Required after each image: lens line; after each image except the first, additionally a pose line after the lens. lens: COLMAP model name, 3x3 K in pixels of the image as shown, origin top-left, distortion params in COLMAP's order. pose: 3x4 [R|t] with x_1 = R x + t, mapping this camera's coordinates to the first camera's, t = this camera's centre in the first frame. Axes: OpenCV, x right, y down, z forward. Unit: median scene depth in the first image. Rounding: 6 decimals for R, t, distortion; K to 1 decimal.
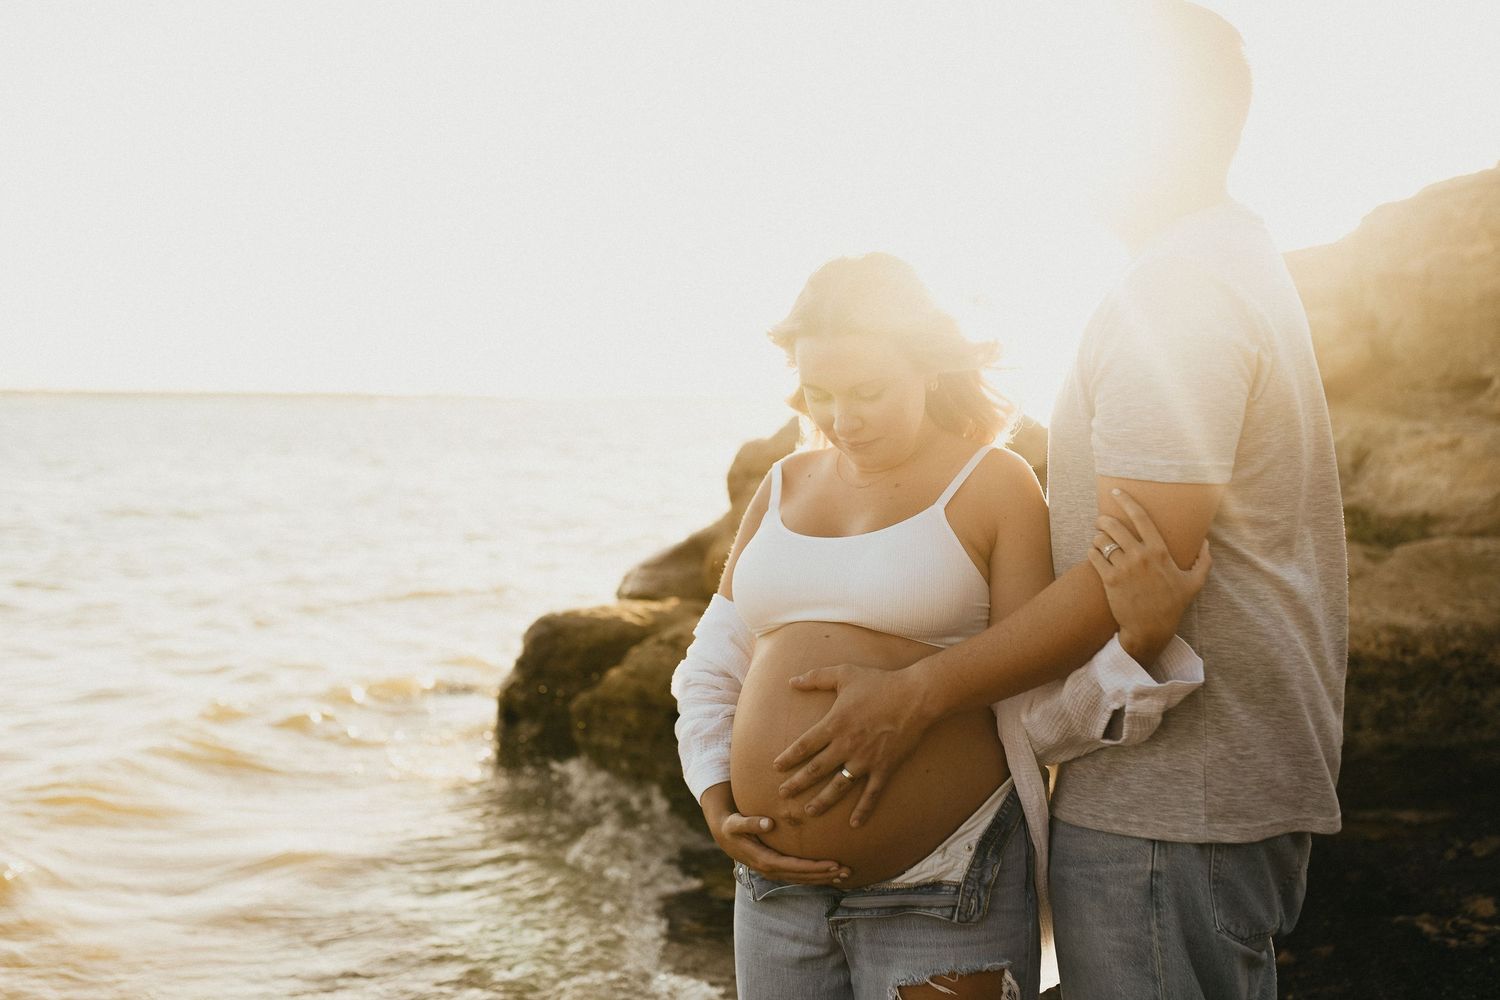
lens RADIAL K [[1484.4, 0, 748.2], [0, 1484.4, 503.5], [0, 0, 1]] dist [-0.083326, 0.120447]
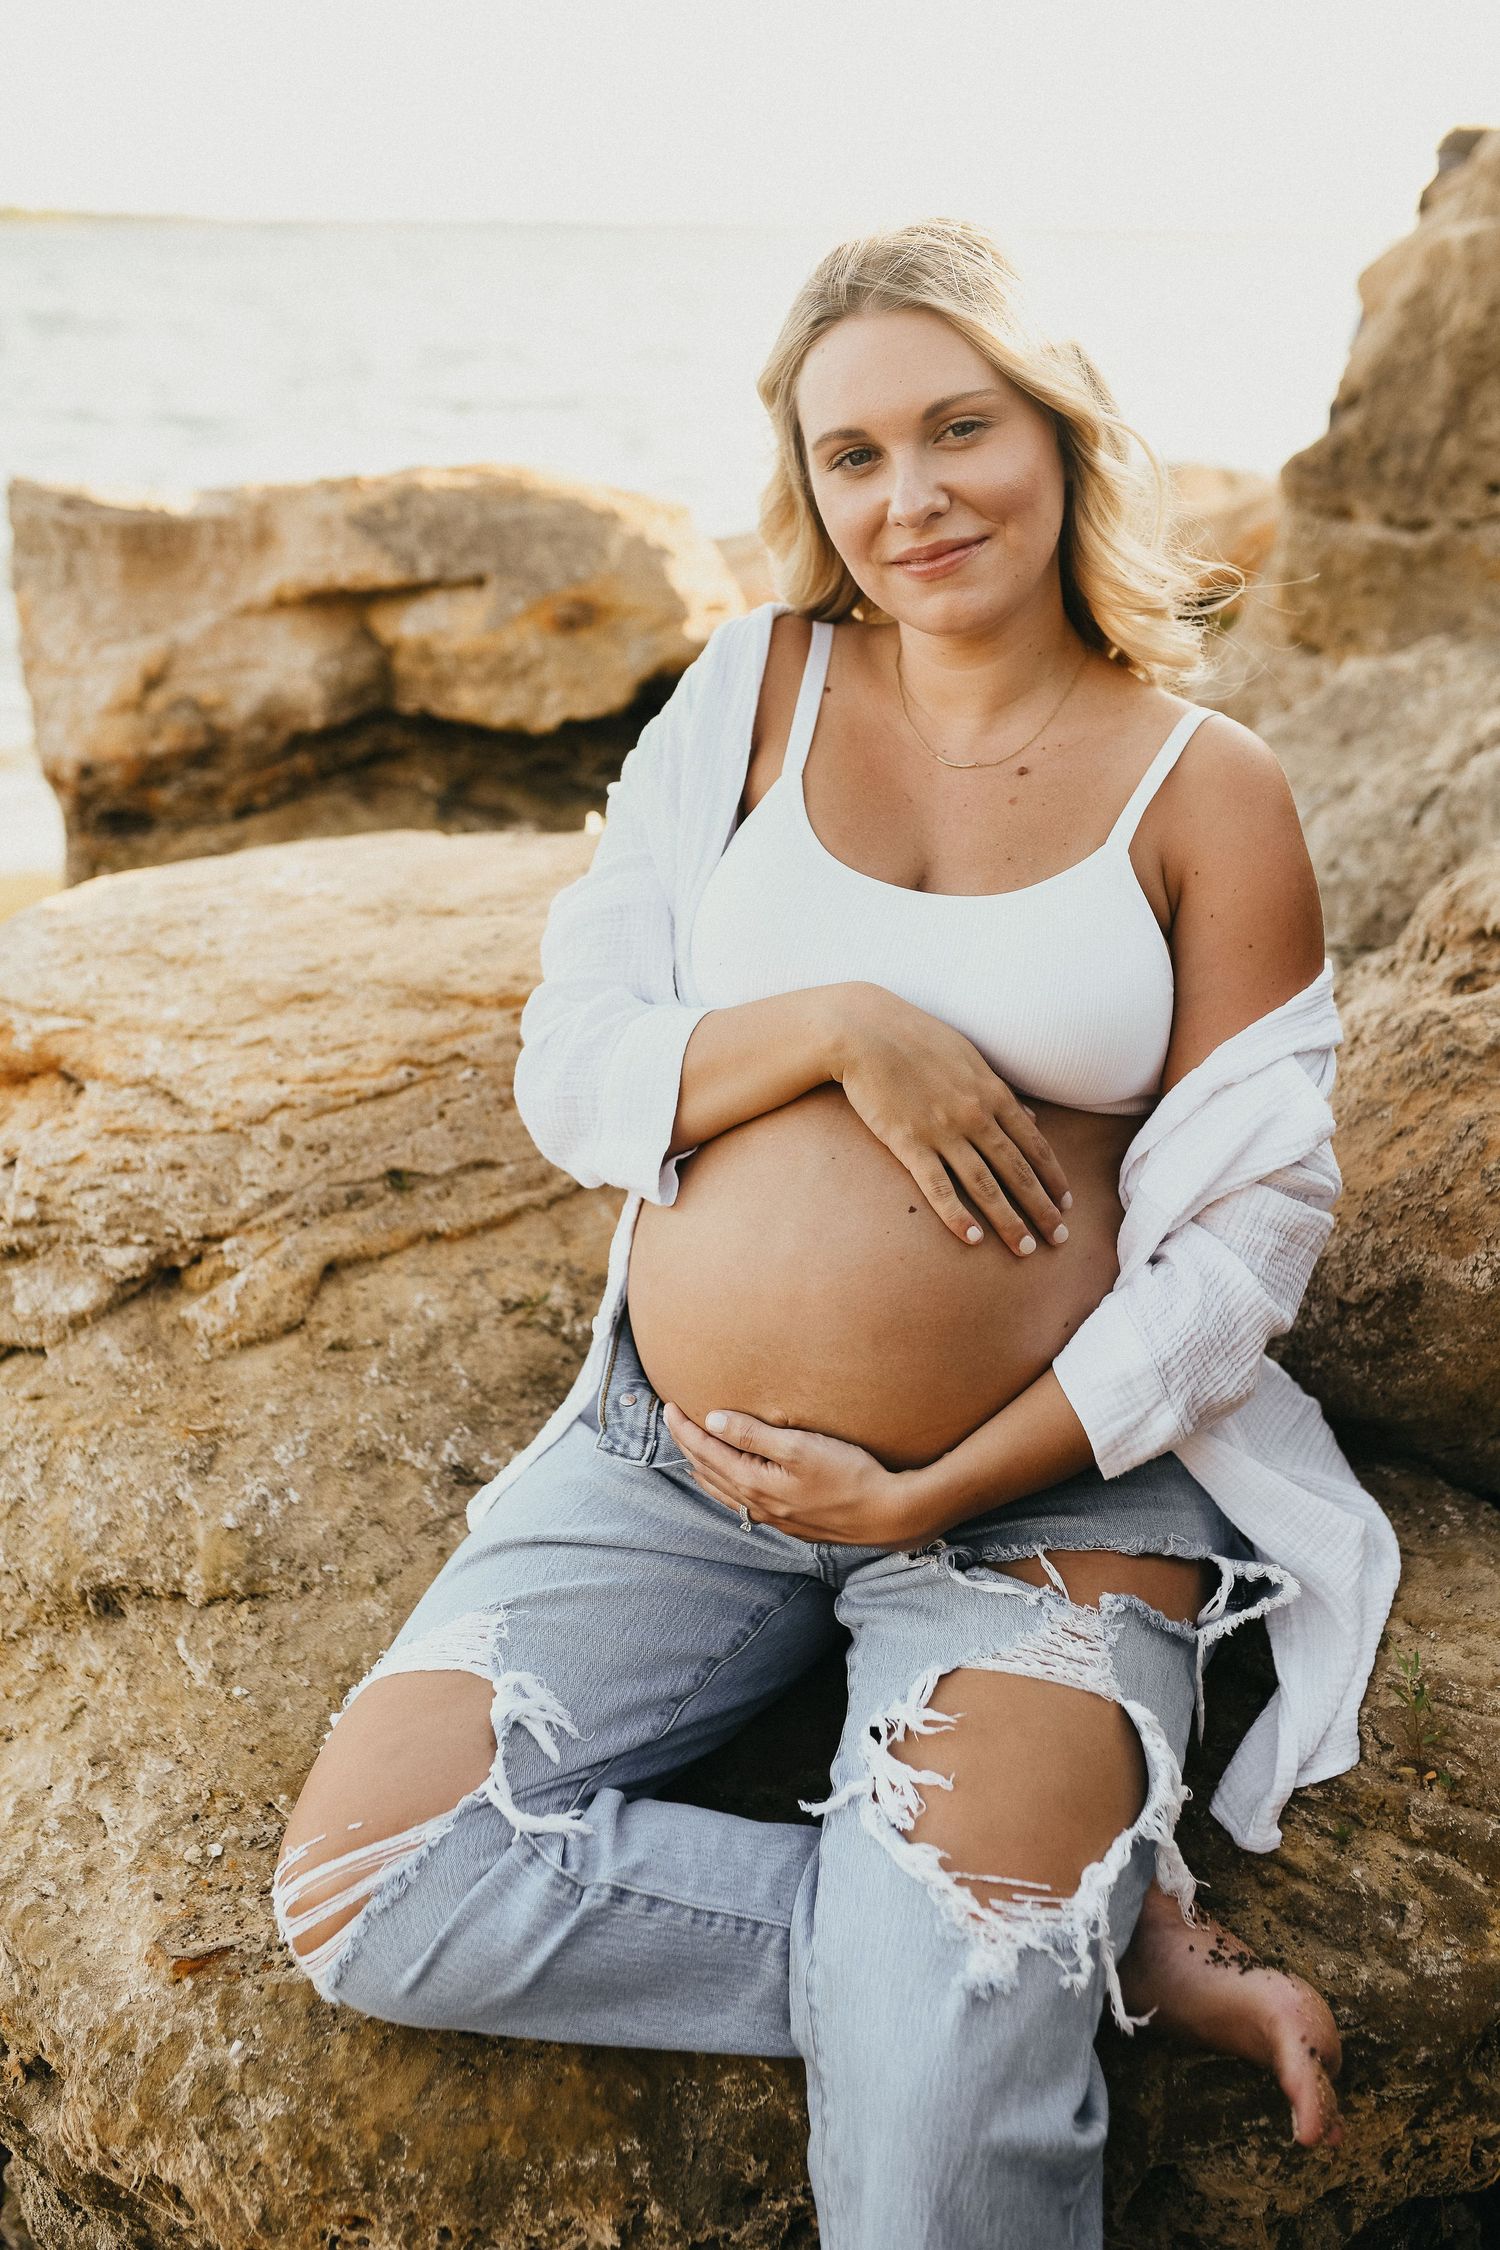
lens RADIAL K [[2261.5, 0, 746.3], [0, 2261.5, 1127.5], [0, 0, 1]] dist [-0.075006, 0.113166]
pose [[0.852482, 0.196669, -0.484350, 0.656870], [-0.039123, 0.947936, 0.316047, -0.132319], [0.521290, -0.250475, 0.815793, 0.816473]]
